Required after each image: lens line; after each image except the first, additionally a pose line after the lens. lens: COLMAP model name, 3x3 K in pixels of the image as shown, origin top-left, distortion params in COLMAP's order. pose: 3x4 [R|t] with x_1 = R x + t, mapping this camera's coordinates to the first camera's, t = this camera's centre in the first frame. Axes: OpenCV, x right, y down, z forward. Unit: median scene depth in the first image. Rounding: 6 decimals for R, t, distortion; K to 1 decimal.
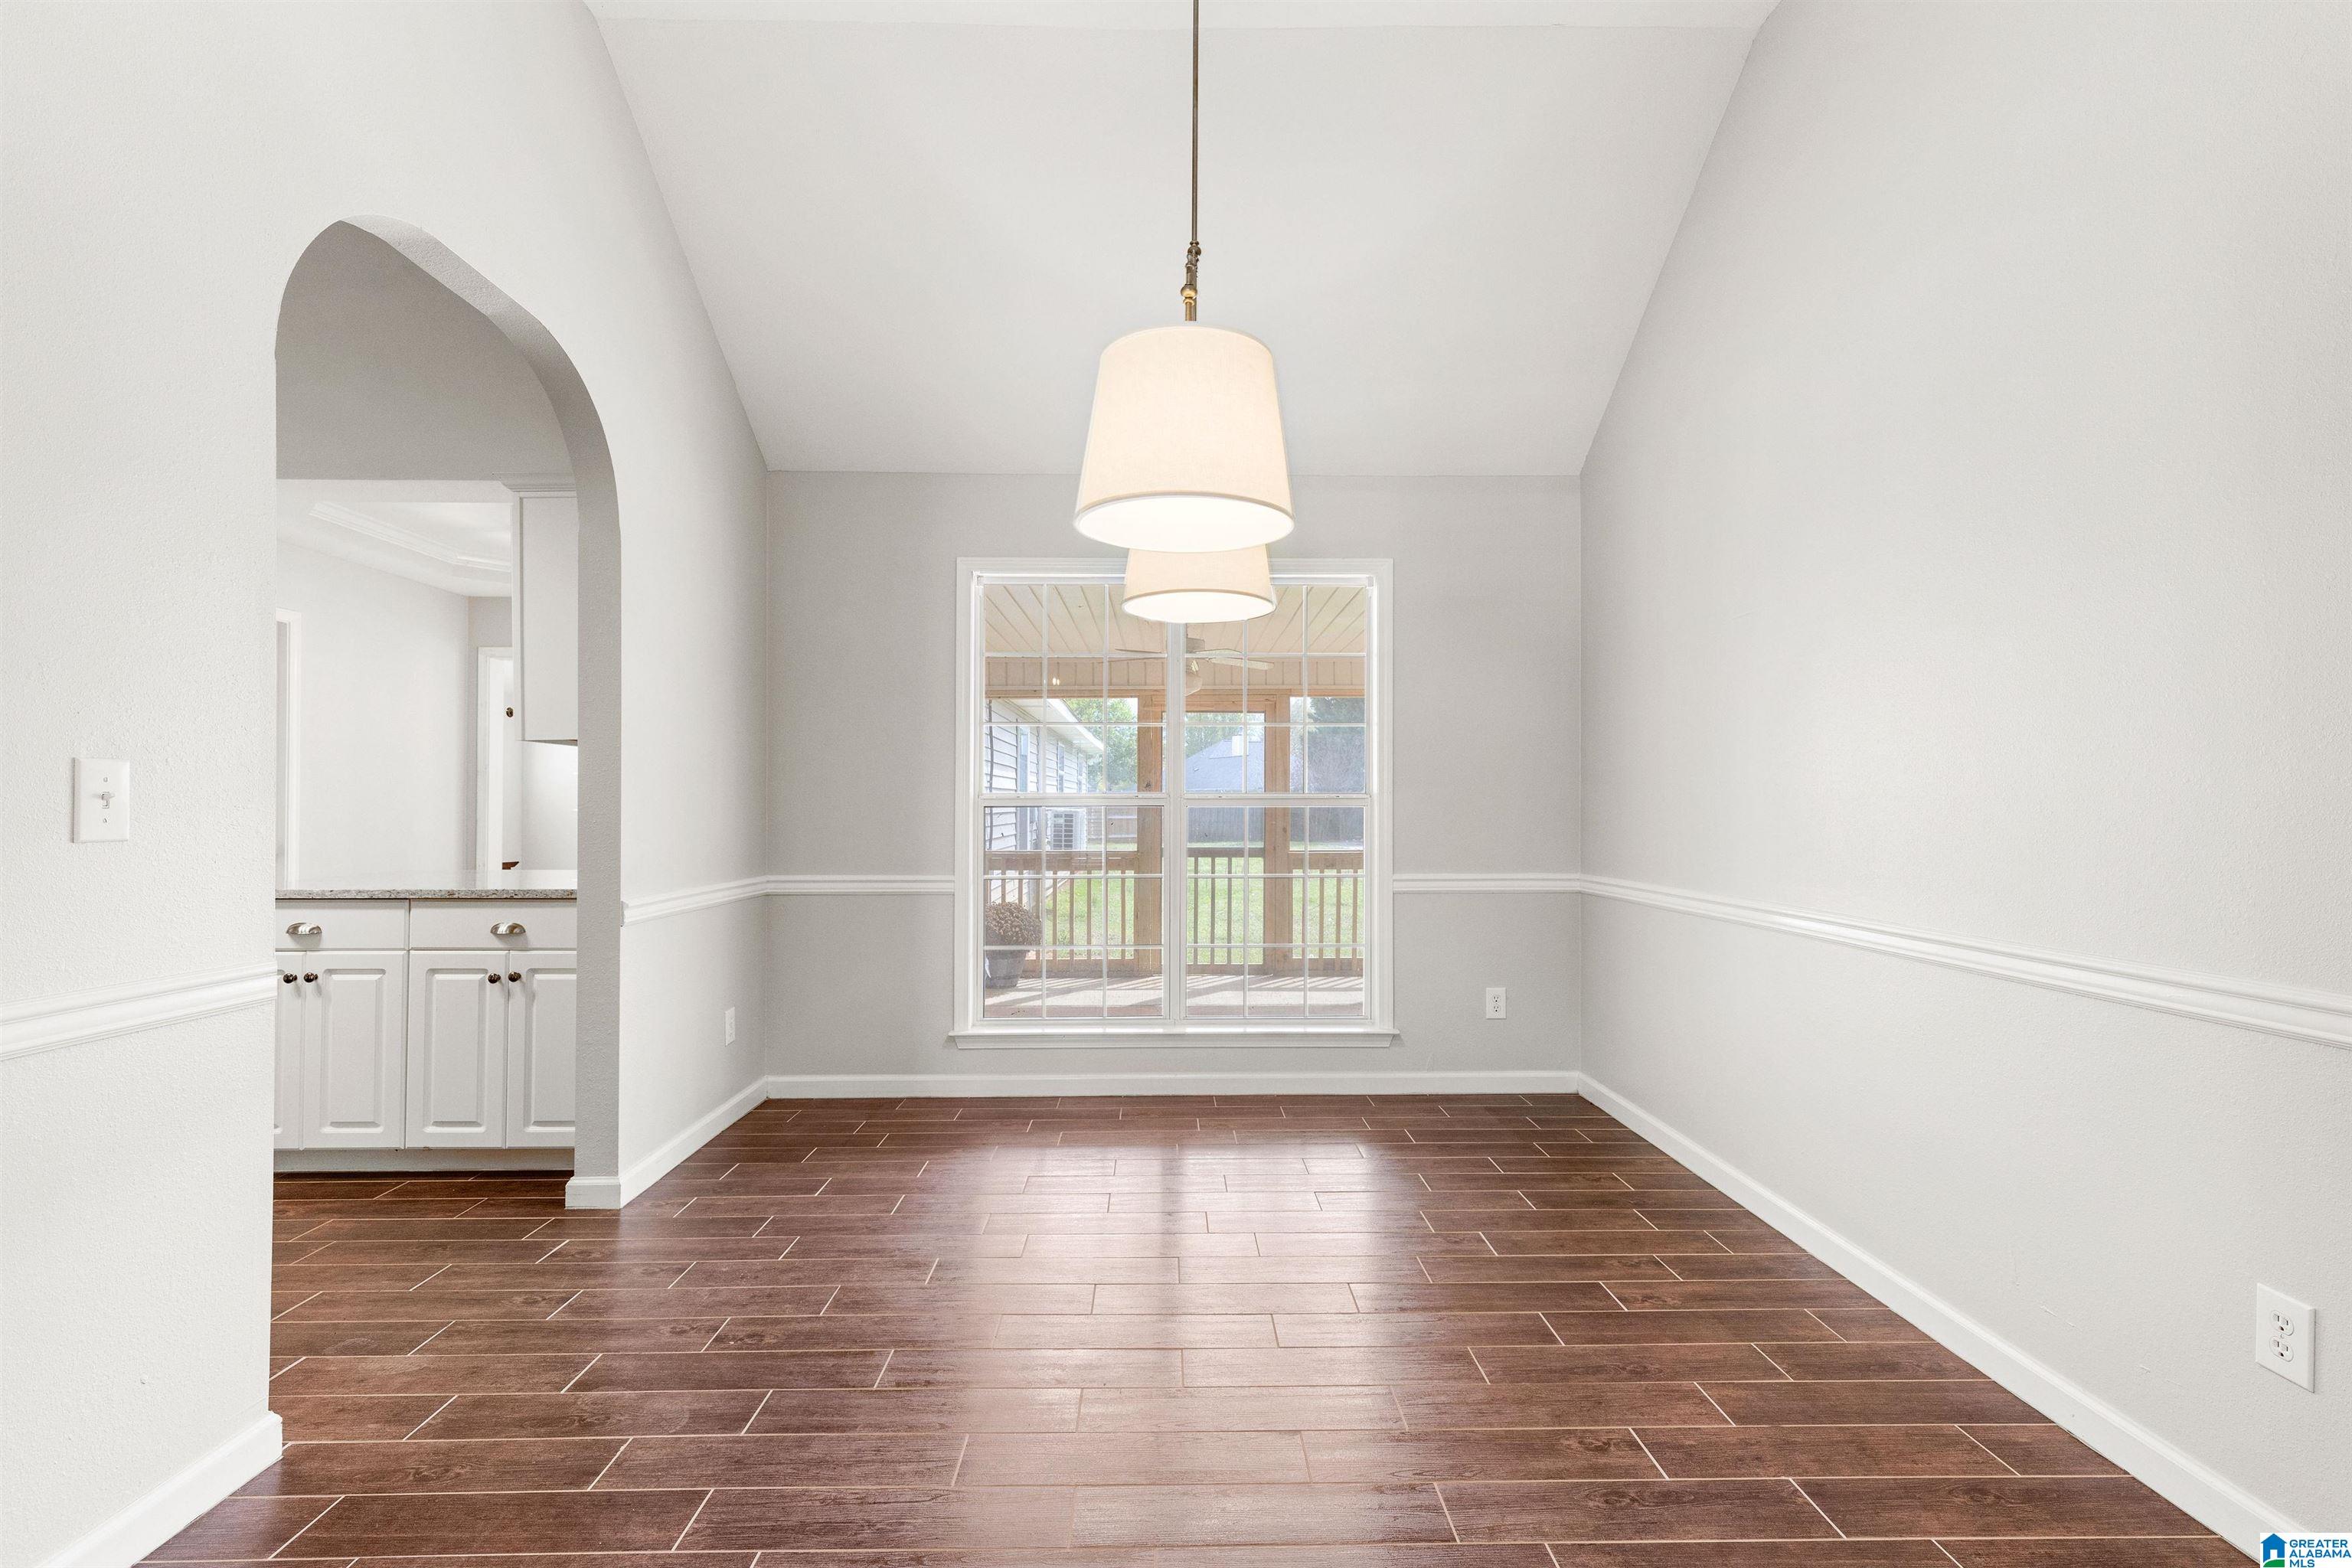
lens RADIAL K [[1069.2, 0, 1177.7], [0, 1069.2, 781.2], [0, 0, 1]] dist [0.011294, -0.000196]
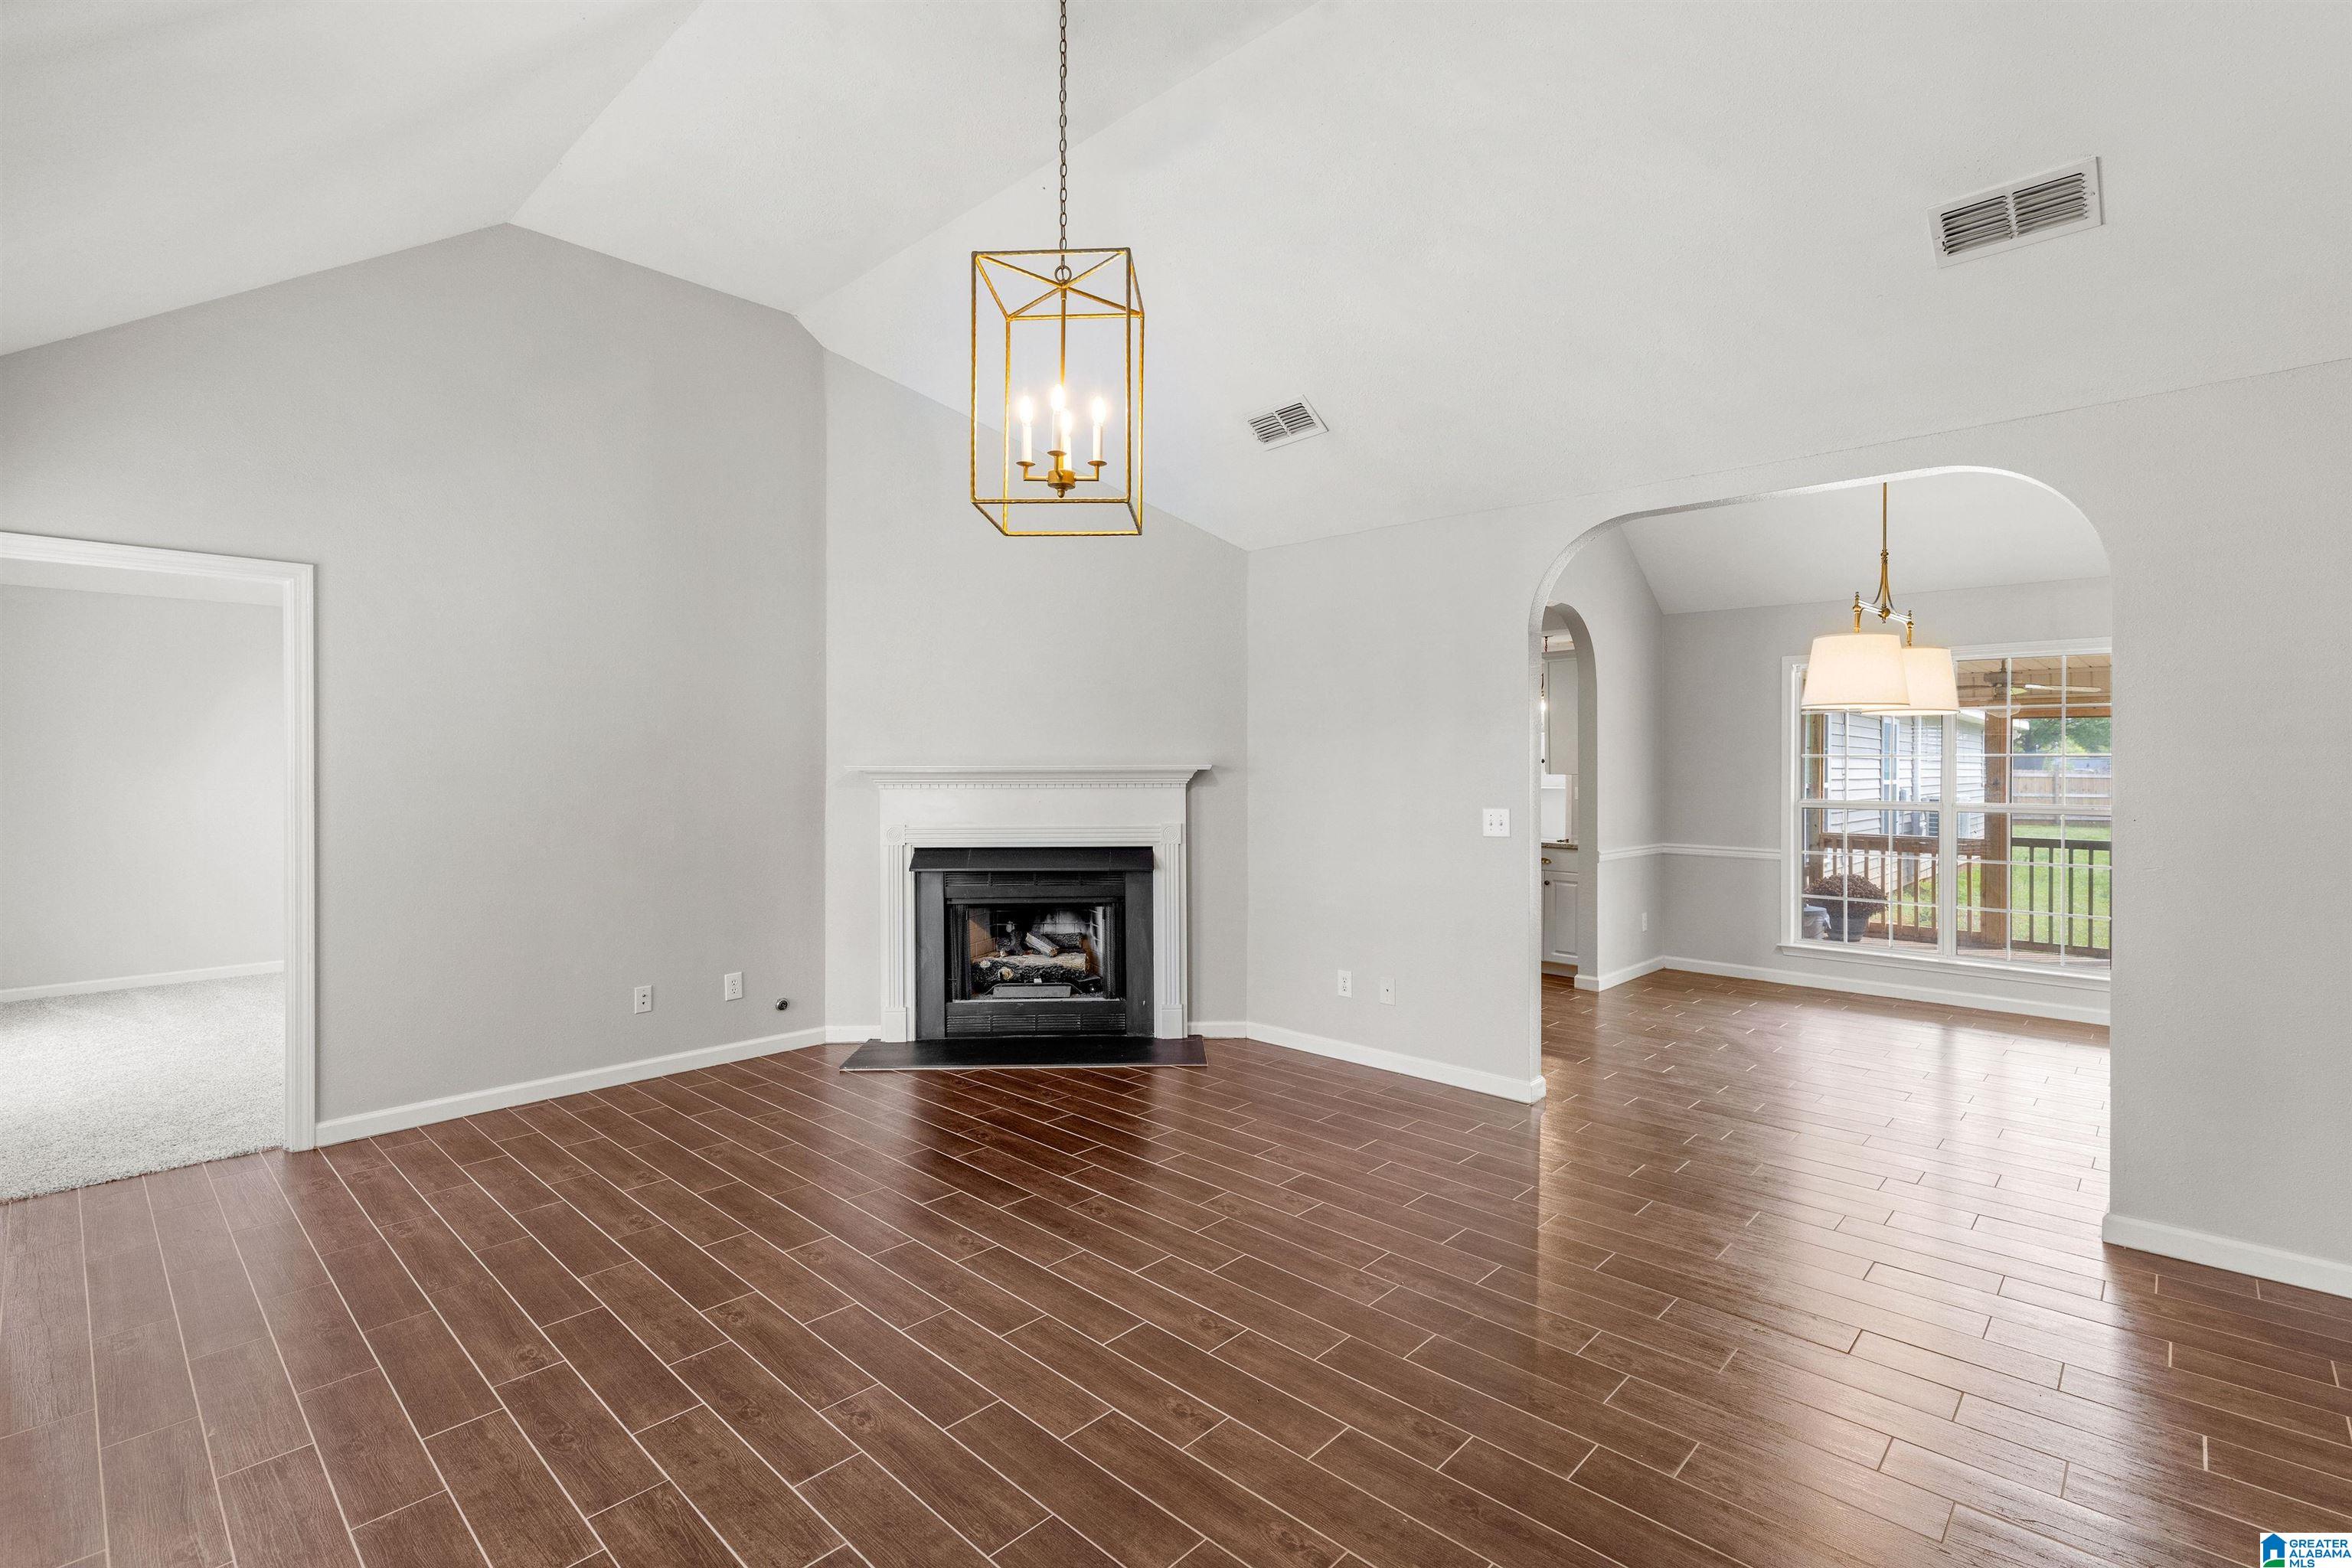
lens RADIAL K [[1069.2, 0, 1185.5], [0, 1069.2, 773.4], [0, 0, 1]] dist [0.011294, -0.000196]
pose [[0.721126, 0.005554, -0.692781, 0.270928], [0.009495, 0.999795, 0.017899, -0.065500], [0.692738, -0.019485, 0.720926, -0.814391]]
